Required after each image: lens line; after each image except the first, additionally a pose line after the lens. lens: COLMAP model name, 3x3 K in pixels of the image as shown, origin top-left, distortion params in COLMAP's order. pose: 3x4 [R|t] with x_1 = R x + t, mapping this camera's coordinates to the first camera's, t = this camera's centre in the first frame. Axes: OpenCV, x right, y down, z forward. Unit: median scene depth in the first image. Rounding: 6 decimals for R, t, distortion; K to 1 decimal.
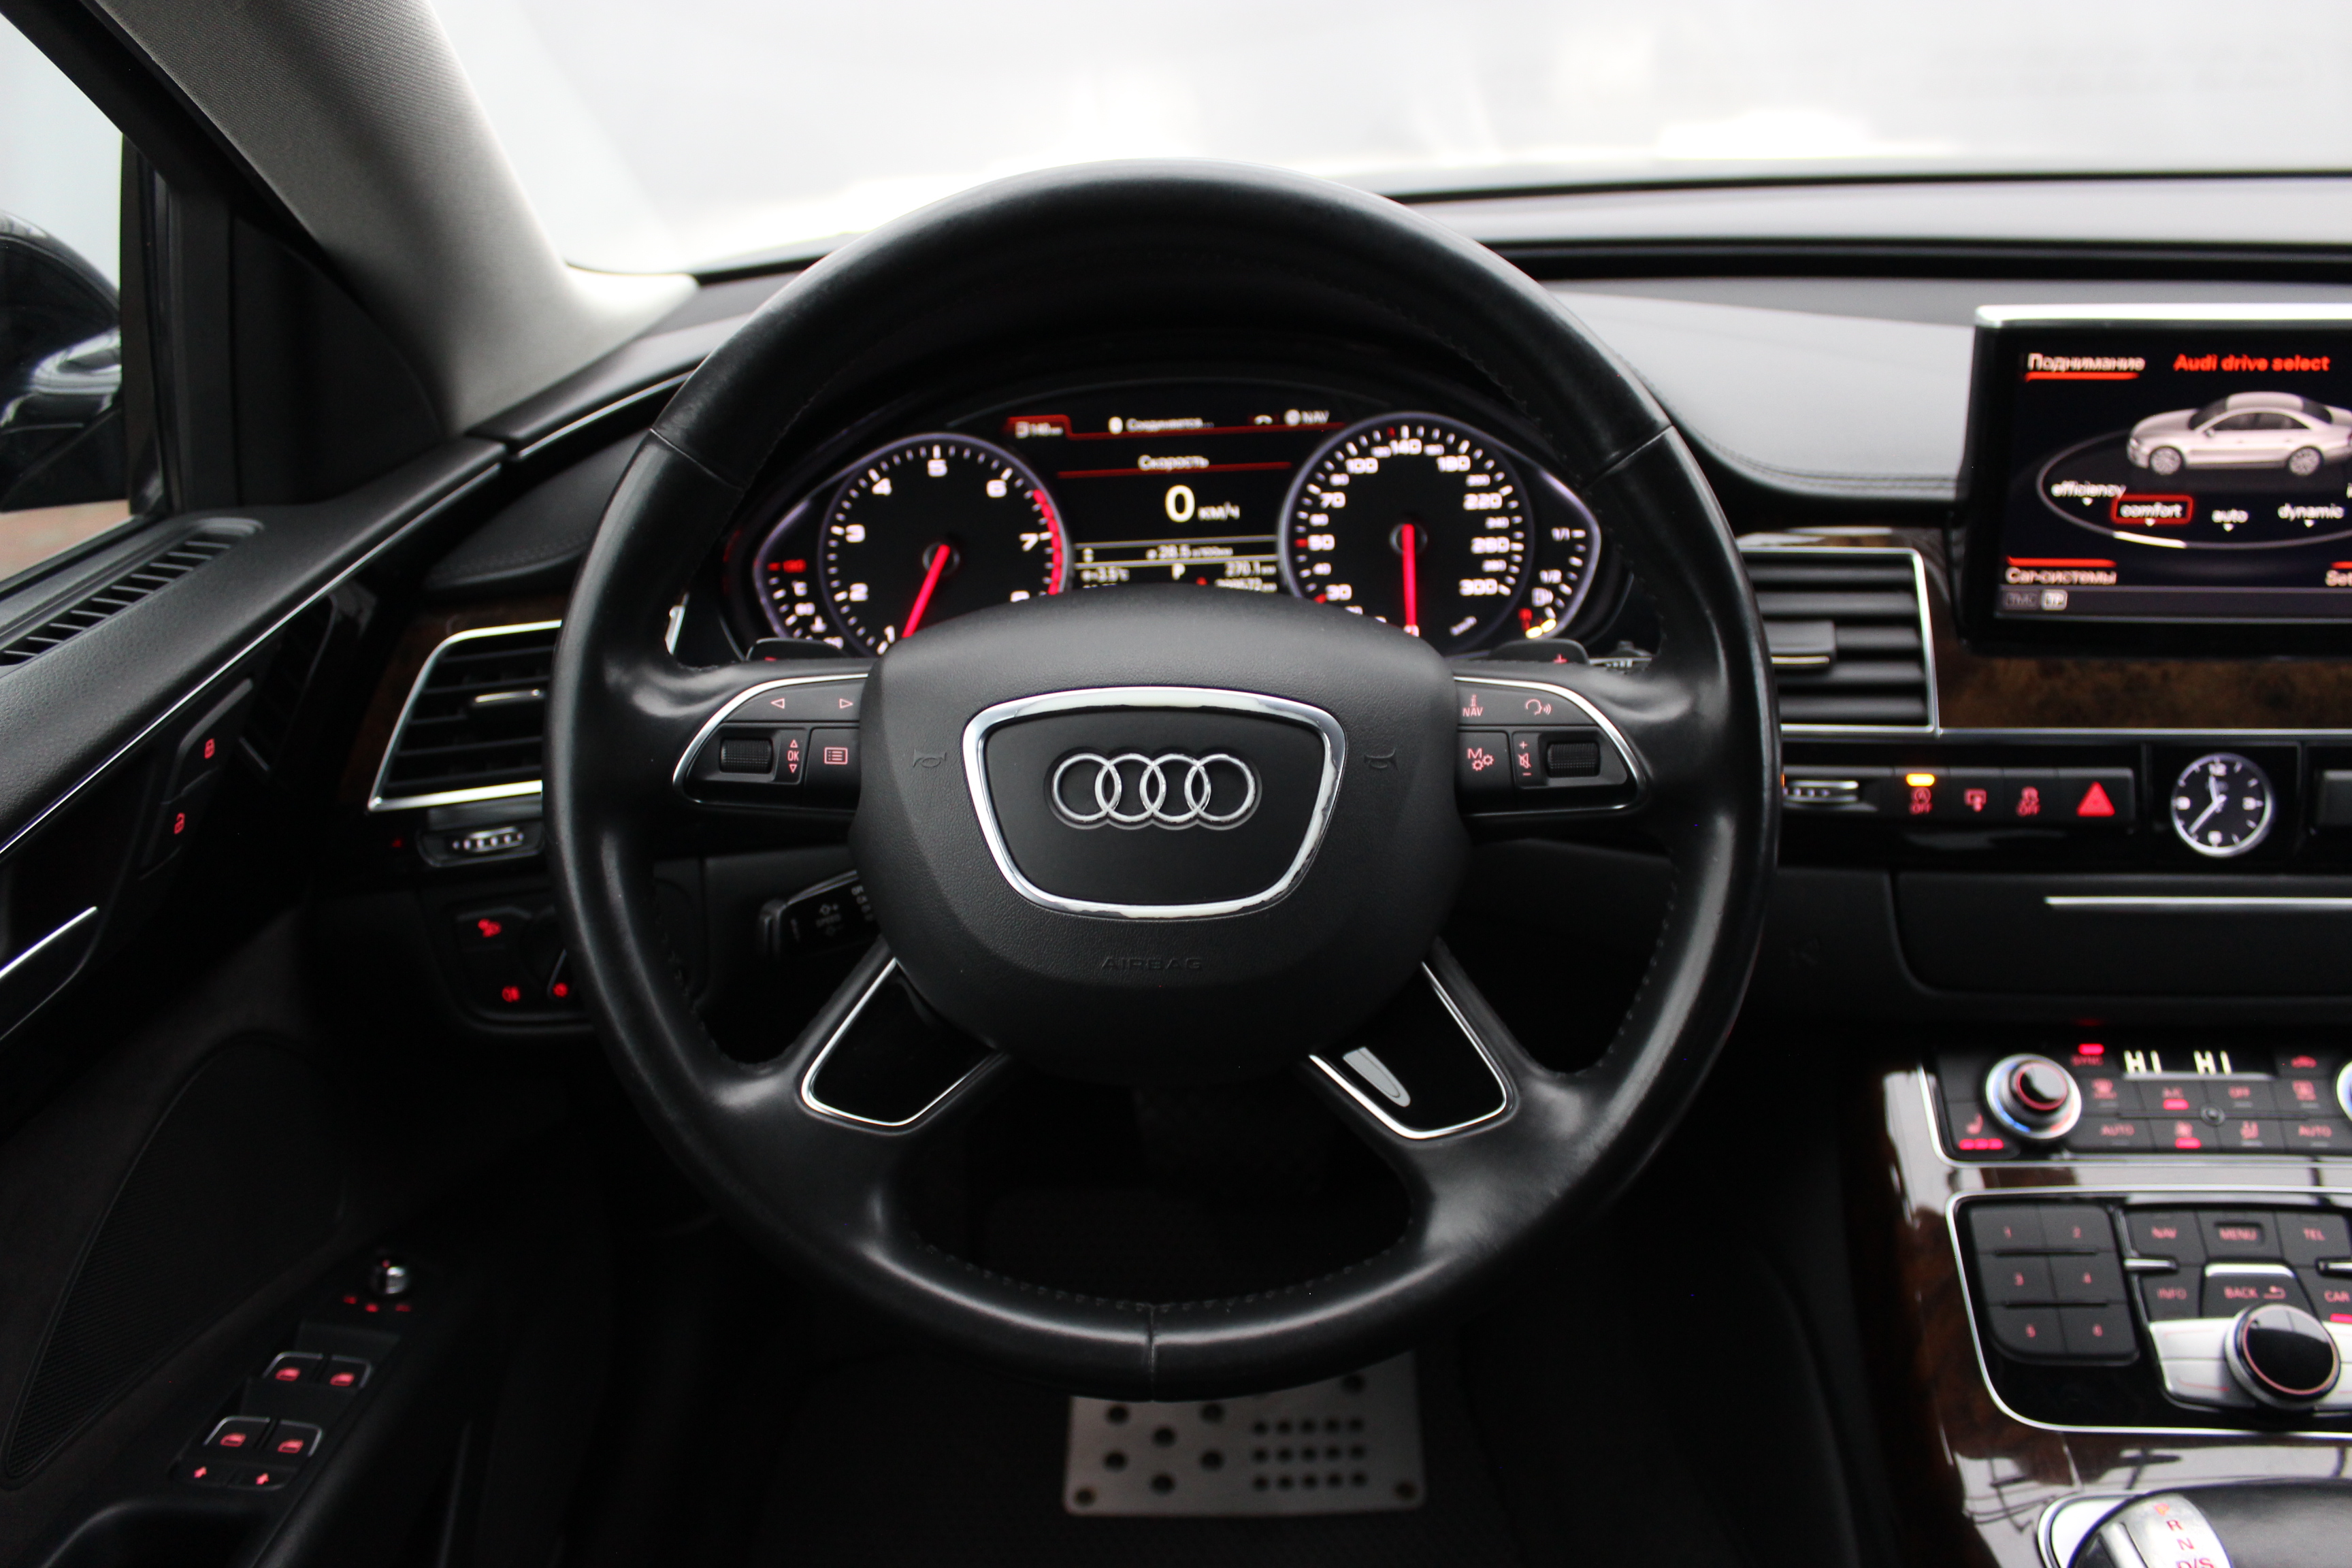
lens RADIAL K [[1905.5, 0, 1176.0], [0, 1905.5, 784.0], [0, 0, 1]] dist [-0.174916, 0.145390]
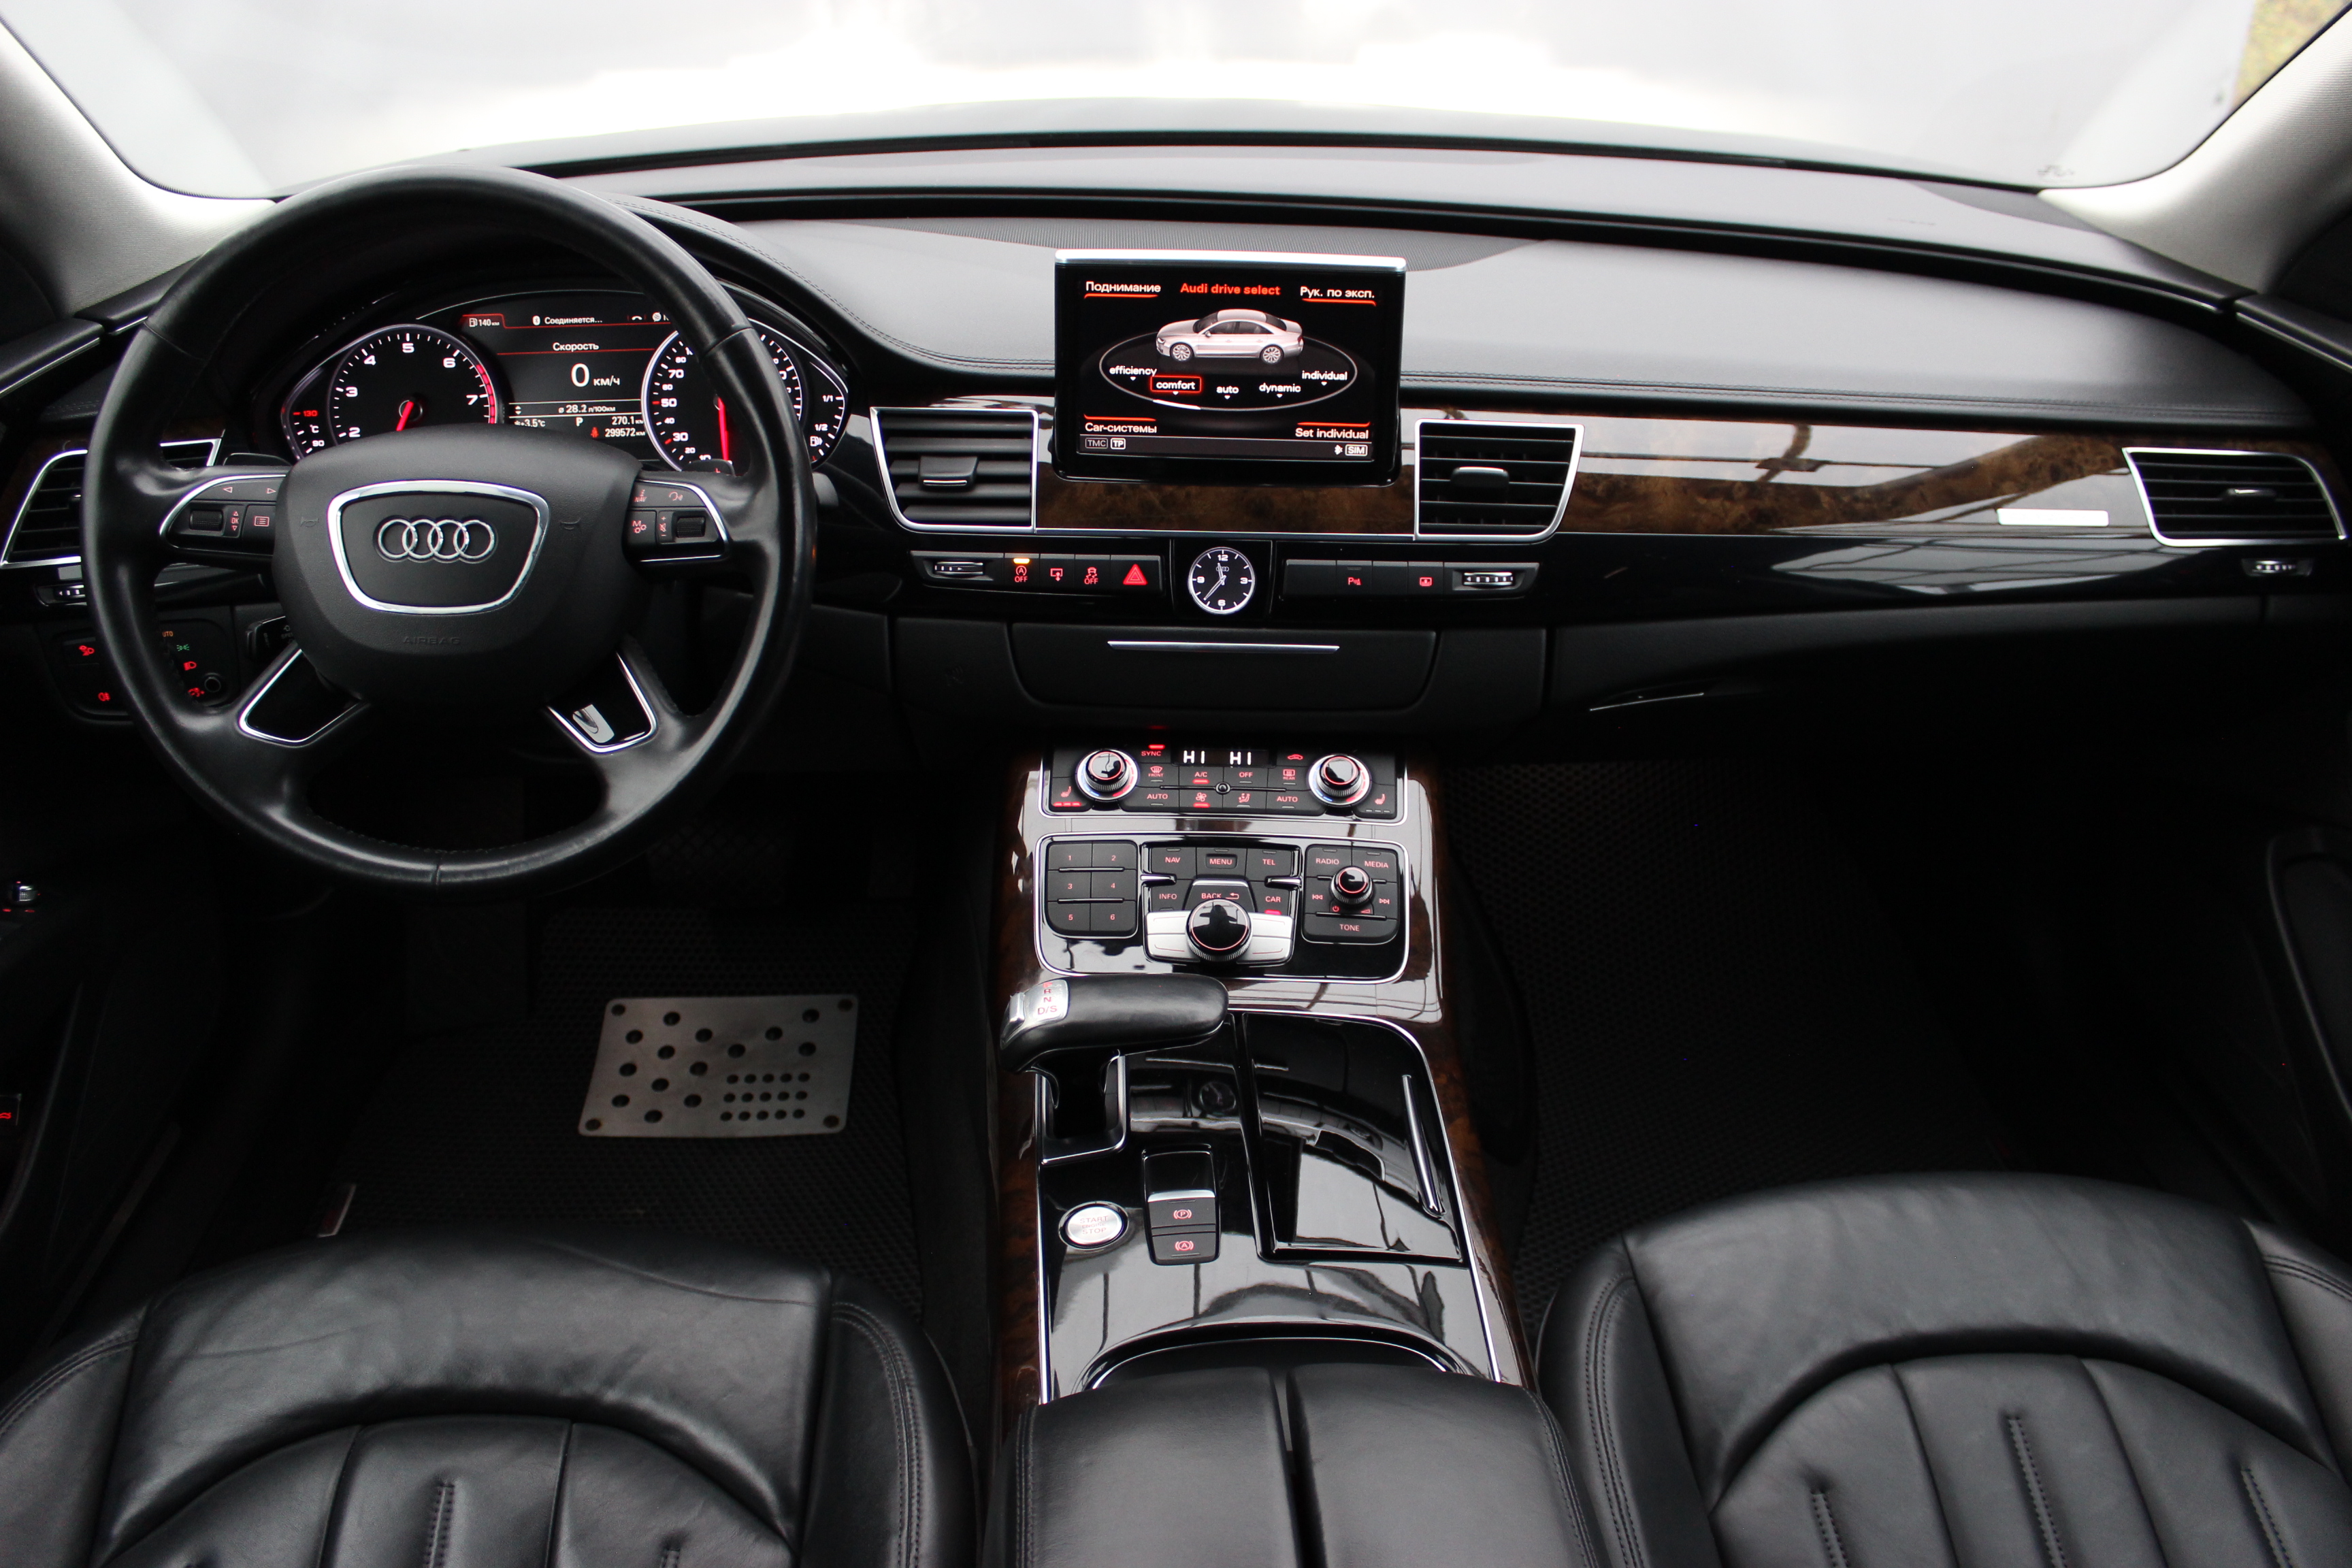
lens RADIAL K [[1905.5, 0, 1176.0], [0, 1905.5, 784.0], [0, 0, 1]] dist [-0.174916, 0.145390]
pose [[0.995614, 0.012097, 0.092768, 0.388393], [-0.017601, 0.998118, 0.058740, 0.087283], [-0.091883, -0.060116, 0.993954, -0.571148]]
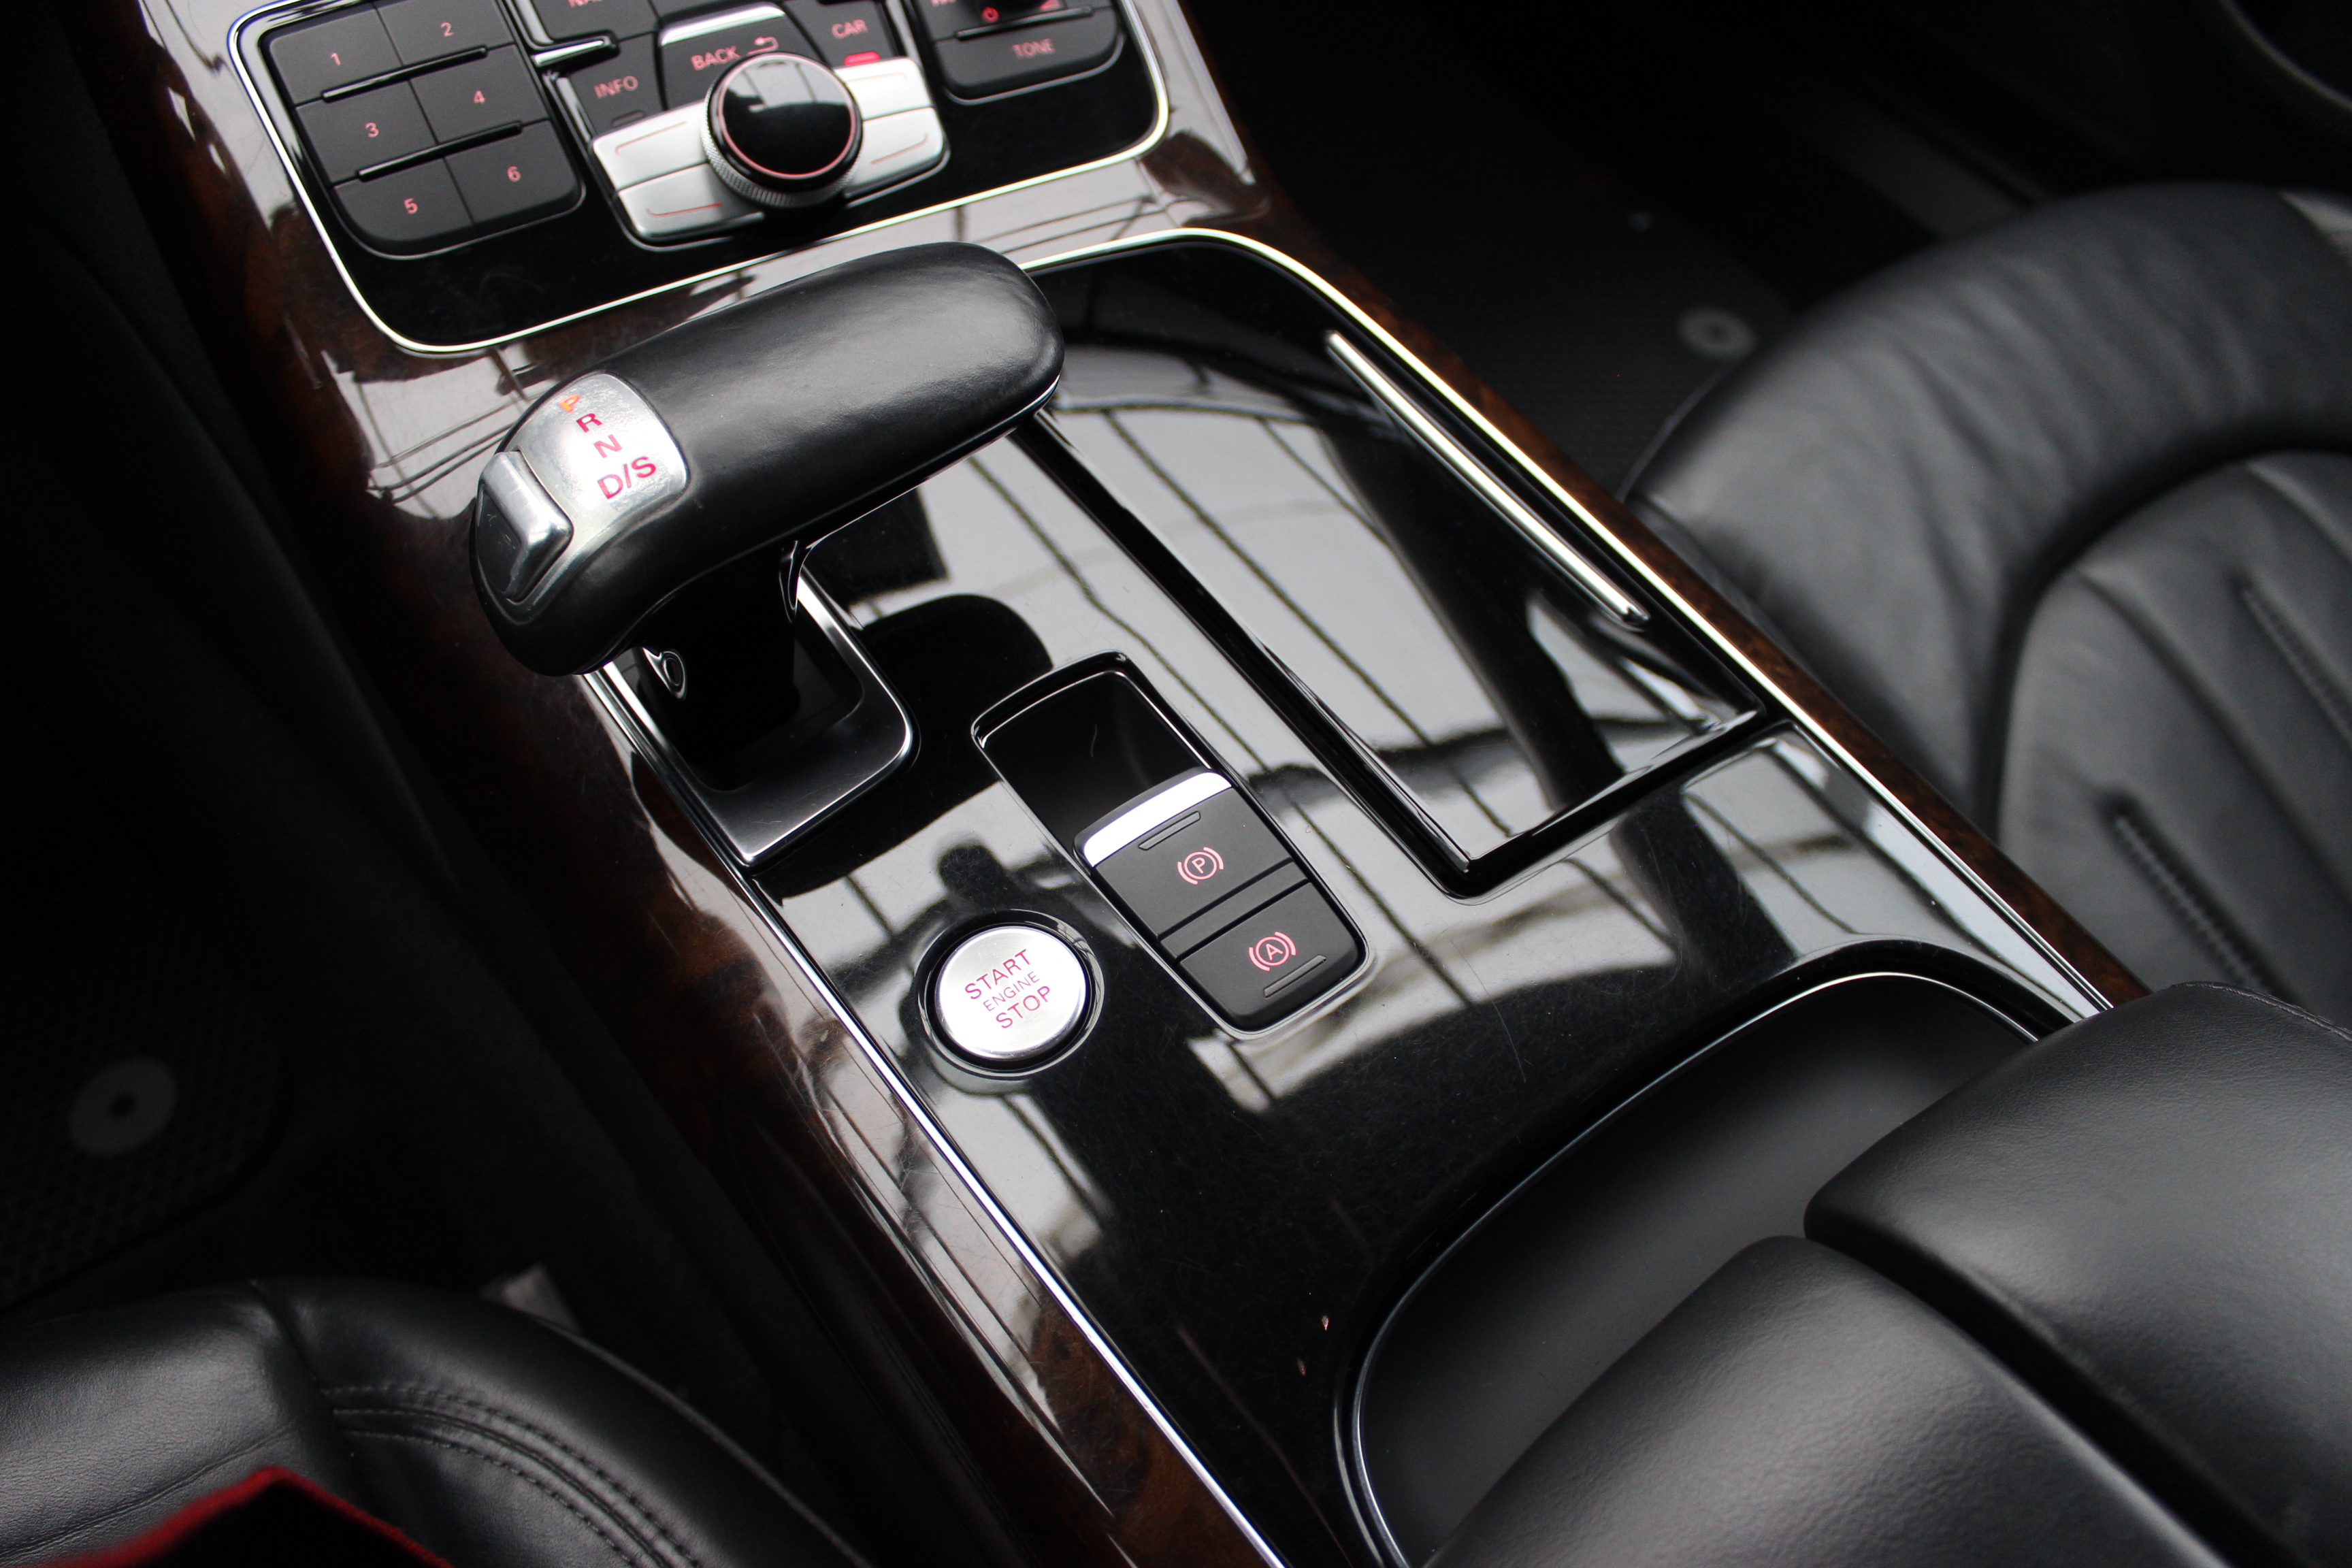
lens RADIAL K [[1905.5, 0, 1176.0], [0, 1905.5, 784.0], [0, 0, 1]] dist [-0.174916, 0.145390]
pose [[0.779664, -0.417435, 0.466767, 0.288407], [0.146844, 0.846493, 0.511748, 0.179255], [-0.608737, -0.330450, 0.721278, 0.328592]]
